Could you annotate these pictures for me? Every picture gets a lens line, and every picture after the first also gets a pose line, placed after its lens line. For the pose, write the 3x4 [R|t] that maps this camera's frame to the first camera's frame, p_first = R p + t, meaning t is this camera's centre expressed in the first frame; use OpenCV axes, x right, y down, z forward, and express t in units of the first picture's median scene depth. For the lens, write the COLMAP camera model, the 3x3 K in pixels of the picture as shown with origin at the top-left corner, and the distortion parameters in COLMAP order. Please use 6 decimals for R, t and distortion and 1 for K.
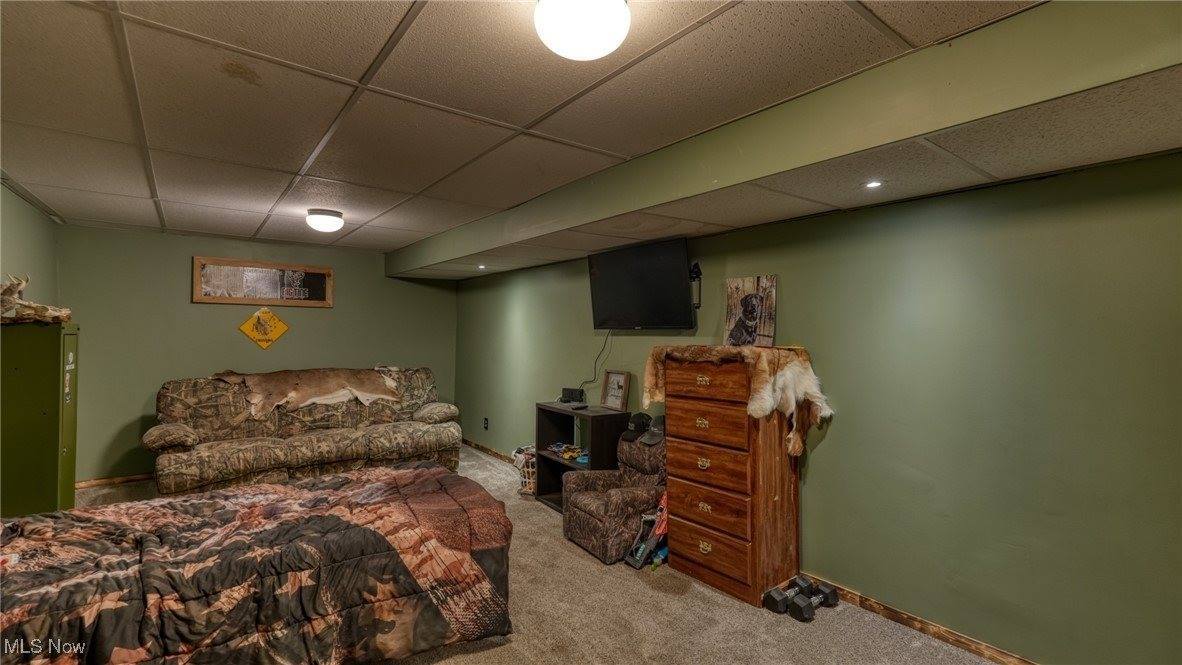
lens RADIAL K [[517.9, 0, 593.7], [0, 517.9, 334.8], [0, 0, 1]] dist [-0.016791, 0.007573]
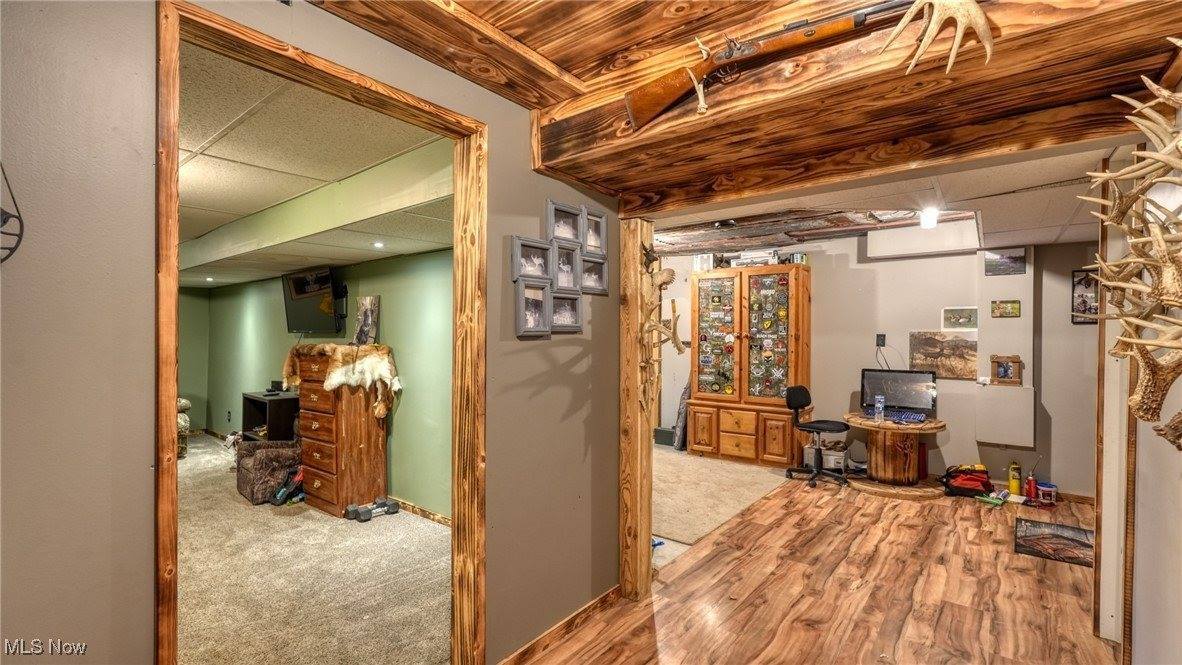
lens RADIAL K [[517.9, 0, 587.9], [0, 517.9, 331.9], [0, 0, 1]] dist [-0.016791, 0.007573]
pose [[0.972391, -0.001826, 0.233352, 0.642015], [0.004579, 0.999926, -0.011259, 0.006709], [-0.233314, 0.012017, 0.972327, -0.606980]]
